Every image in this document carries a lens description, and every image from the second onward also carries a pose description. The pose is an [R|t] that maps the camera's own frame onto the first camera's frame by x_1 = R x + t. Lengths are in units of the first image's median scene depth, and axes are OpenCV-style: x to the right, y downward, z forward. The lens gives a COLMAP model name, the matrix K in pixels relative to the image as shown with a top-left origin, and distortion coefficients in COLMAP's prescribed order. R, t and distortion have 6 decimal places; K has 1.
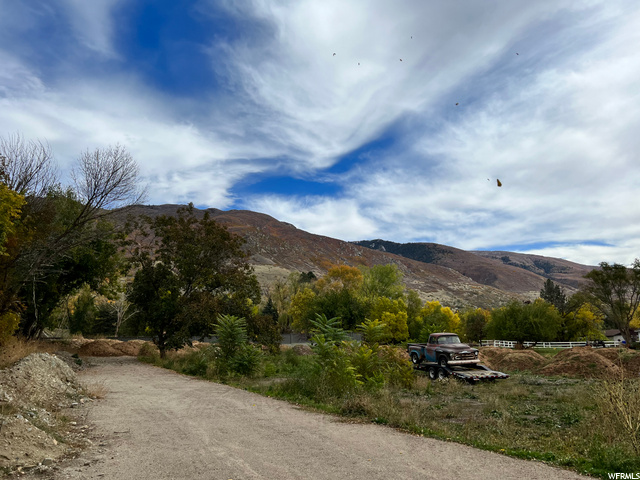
lens RADIAL K [[487.0, 0, 320.0], [0, 487.0, 240.0], [0, 0, 1]] dist [0.070679, -0.066157]
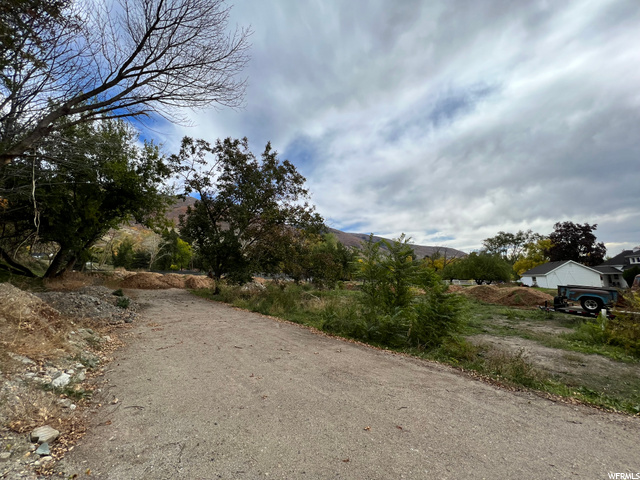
lens RADIAL K [[259.6, 0, 320.5], [0, 259.6, 243.5], [0, 0, 1]] dist [0.012973, -0.000270]
pose [[0.979055, 0.046493, 0.198217, -0.213269], [-0.061218, 0.995749, 0.068818, 0.088193], [-0.194175, -0.079511, 0.977739, 0.429707]]
